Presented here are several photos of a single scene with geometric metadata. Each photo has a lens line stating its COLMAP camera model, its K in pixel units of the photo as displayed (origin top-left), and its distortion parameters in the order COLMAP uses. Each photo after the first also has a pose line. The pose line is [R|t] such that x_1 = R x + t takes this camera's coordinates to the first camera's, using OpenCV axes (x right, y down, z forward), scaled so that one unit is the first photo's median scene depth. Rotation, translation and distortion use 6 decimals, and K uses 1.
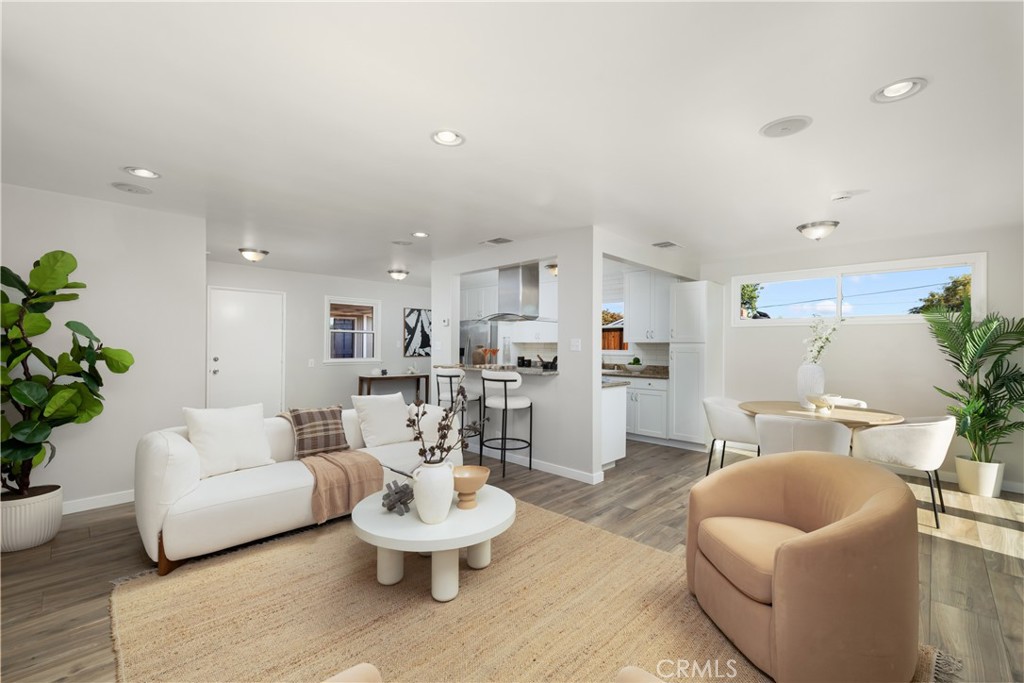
lens RADIAL K [[435.1, 0, 512.0], [0, 435.1, 341.5], [0, 0, 1]] dist [0.025918, -0.000130]
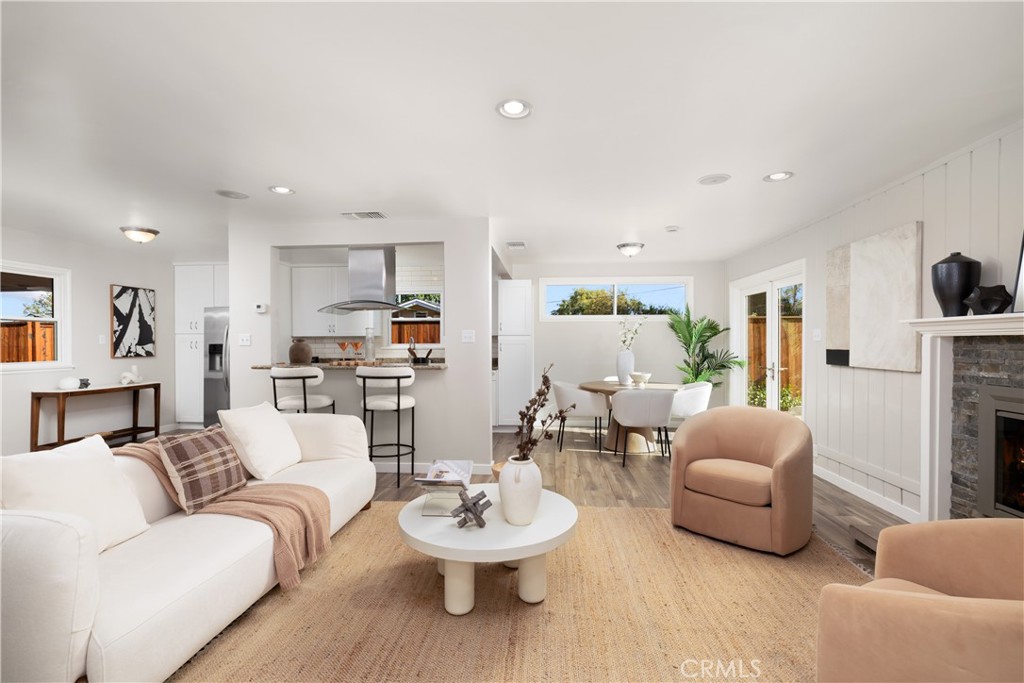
lens RADIAL K [[464.3, 0, 510.5], [0, 464.3, 336.5], [0, 0, 1]] dist [0.001691, 0.000278]
pose [[0.774584, -0.002877, 0.632464, -0.239806], [0.004217, 0.999991, -0.000615, 0.005183], [-0.632457, 0.003144, 0.774589, 0.074627]]
